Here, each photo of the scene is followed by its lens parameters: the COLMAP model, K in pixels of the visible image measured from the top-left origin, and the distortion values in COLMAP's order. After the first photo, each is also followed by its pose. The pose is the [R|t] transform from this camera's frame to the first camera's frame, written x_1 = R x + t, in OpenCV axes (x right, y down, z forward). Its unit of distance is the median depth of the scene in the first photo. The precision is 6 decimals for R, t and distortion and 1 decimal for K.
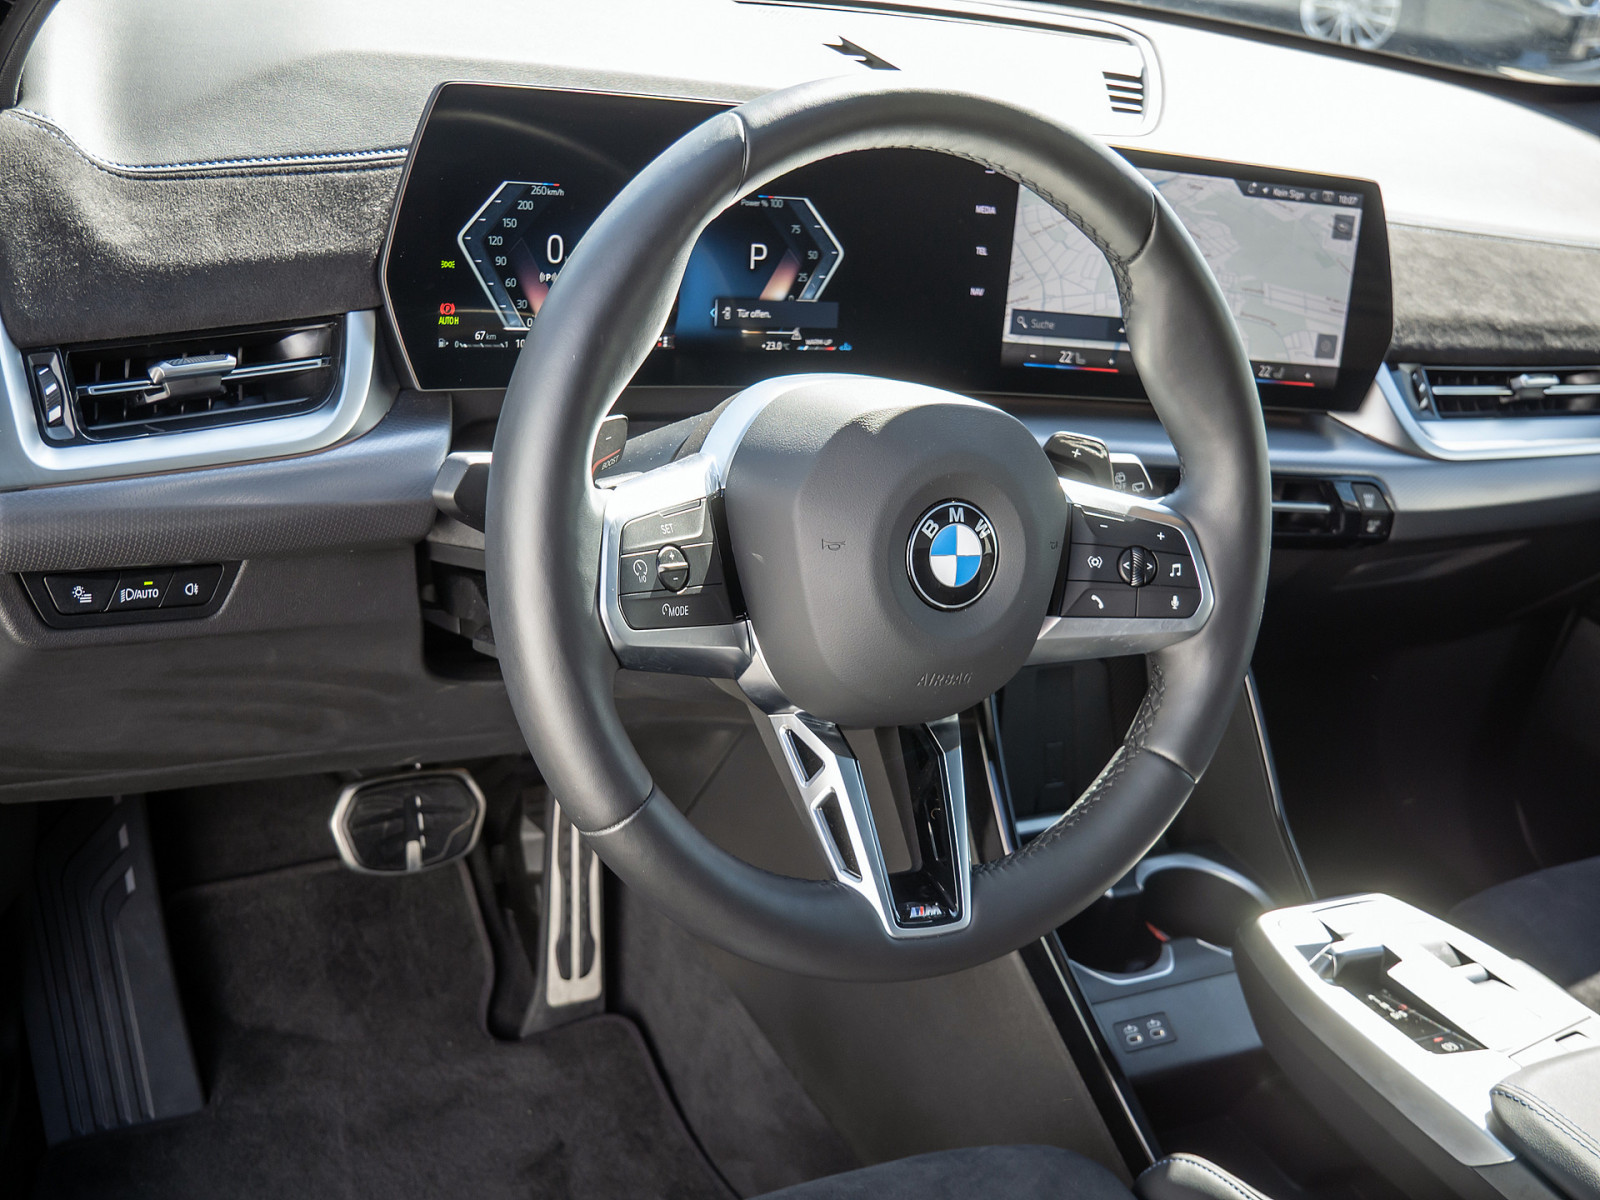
lens RADIAL K [[1701.9, 0, 796.4], [0, 1701.9, 593.5], [0, 0, 1]] dist [-0.016040, 0.000000]
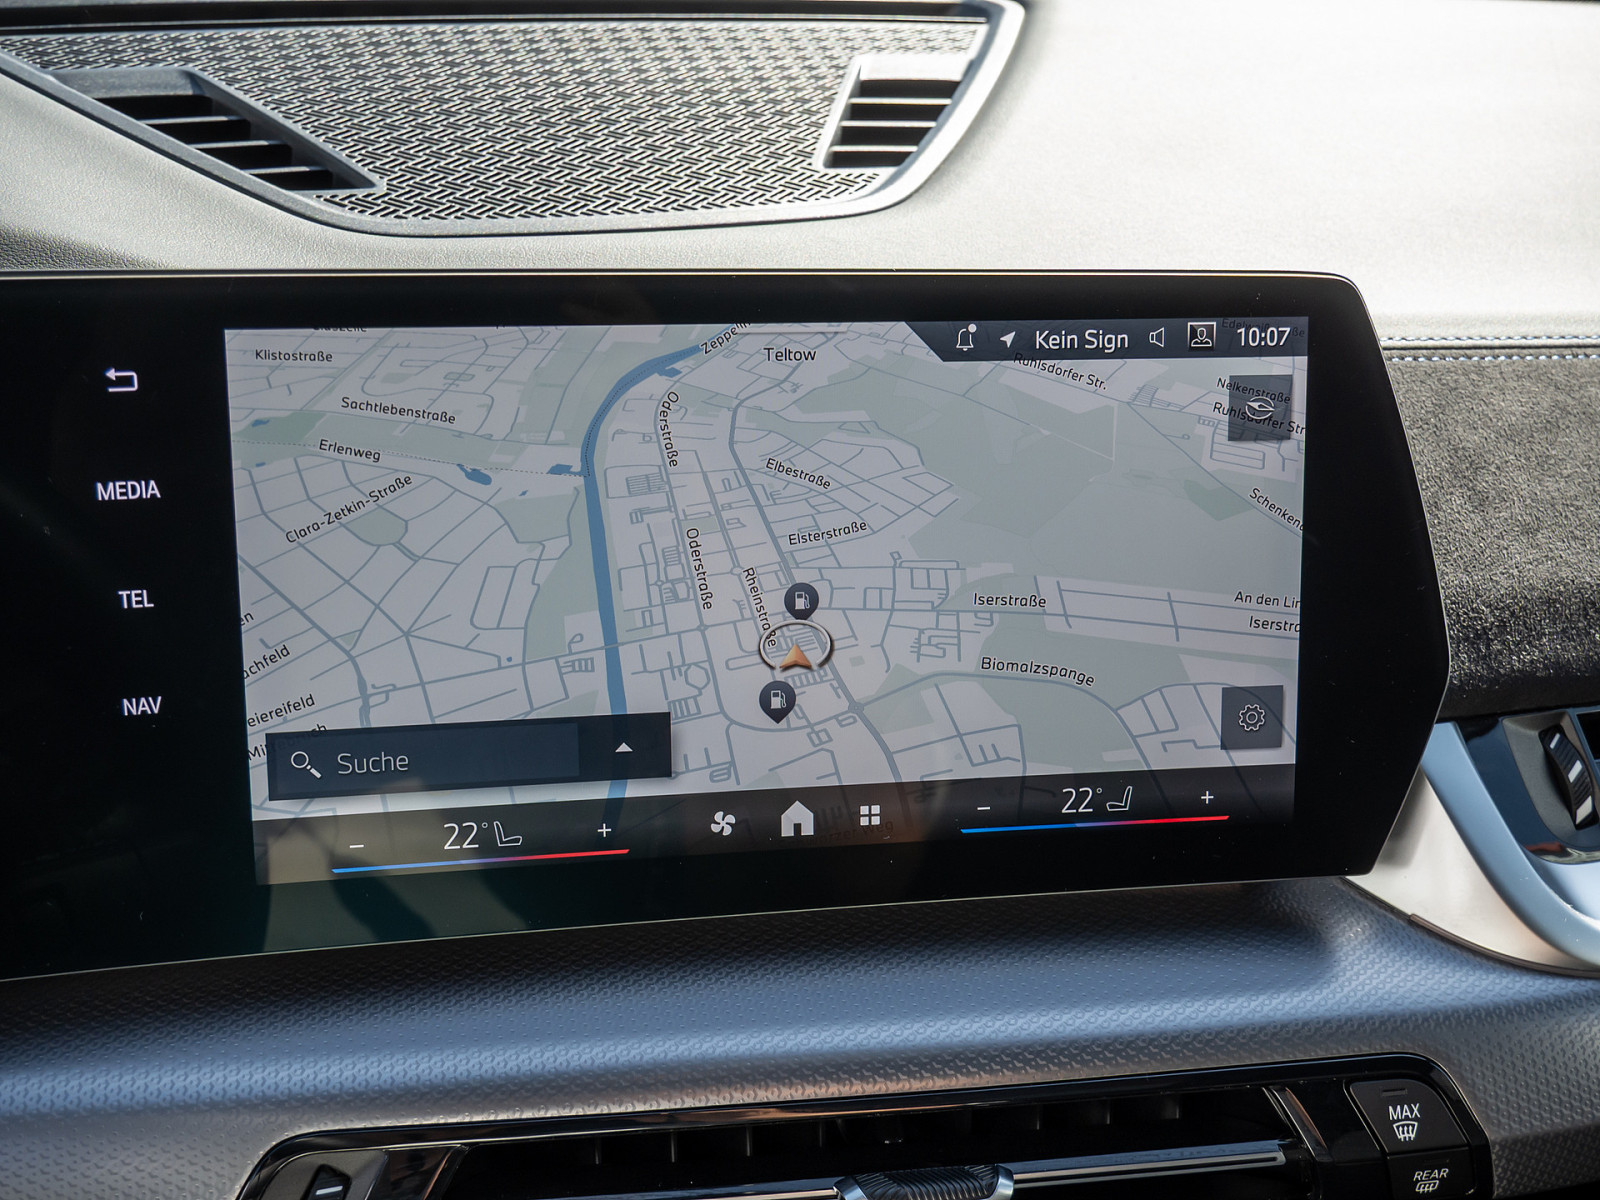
lens RADIAL K [[1889.8, 0, 806.0], [0, 1889.8, 606.7], [0, 0, 1]] dist [0.010351, 0.000000]
pose [[0.976545, -0.064942, -0.205288, 0.309686], [0.054427, 0.996920, -0.056466, -0.155116], [0.208323, 0.043969, 0.977071, 0.577422]]
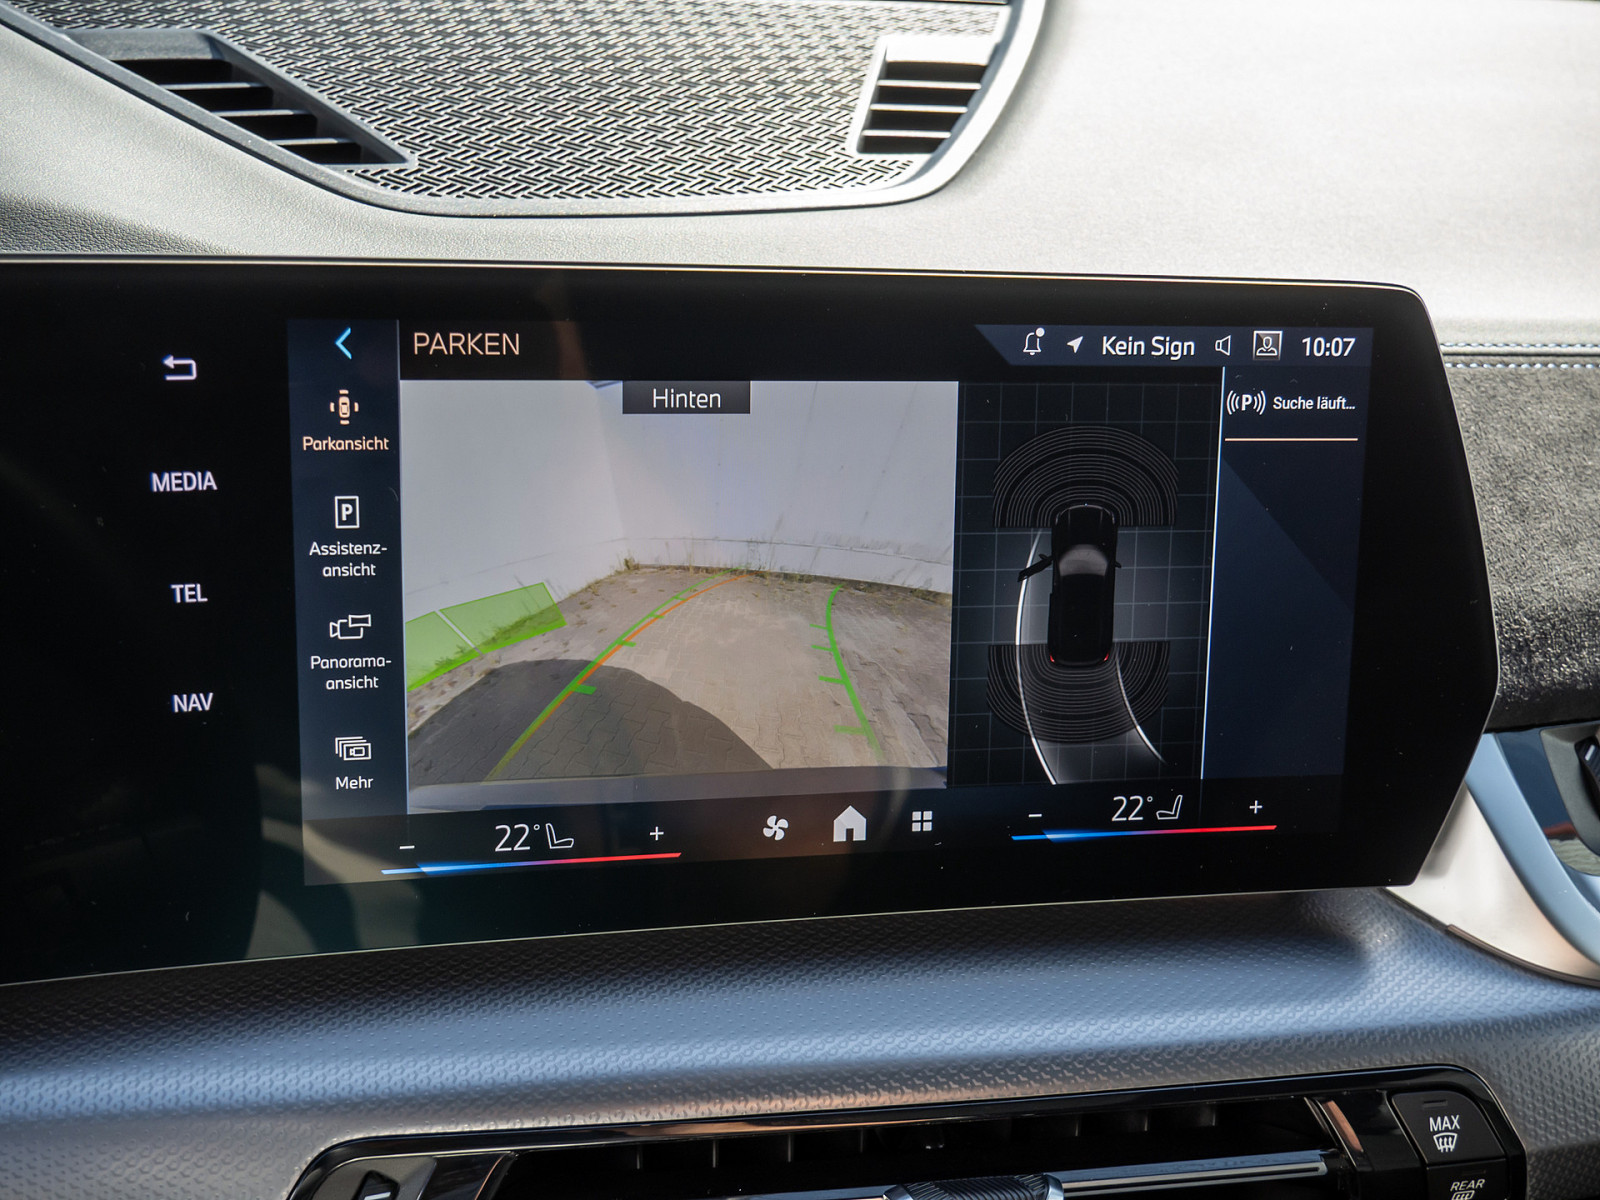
lens RADIAL K [[1889.8, 0, 803.4], [0, 1889.8, 603.8], [0, 0, 1]] dist [0.010351, 0.000000]
pose [[0.984321, -0.041068, -0.171538, 0.281927], [0.035828, 0.998795, -0.033537, -0.166650], [0.172709, 0.026865, 0.984606, 0.577131]]
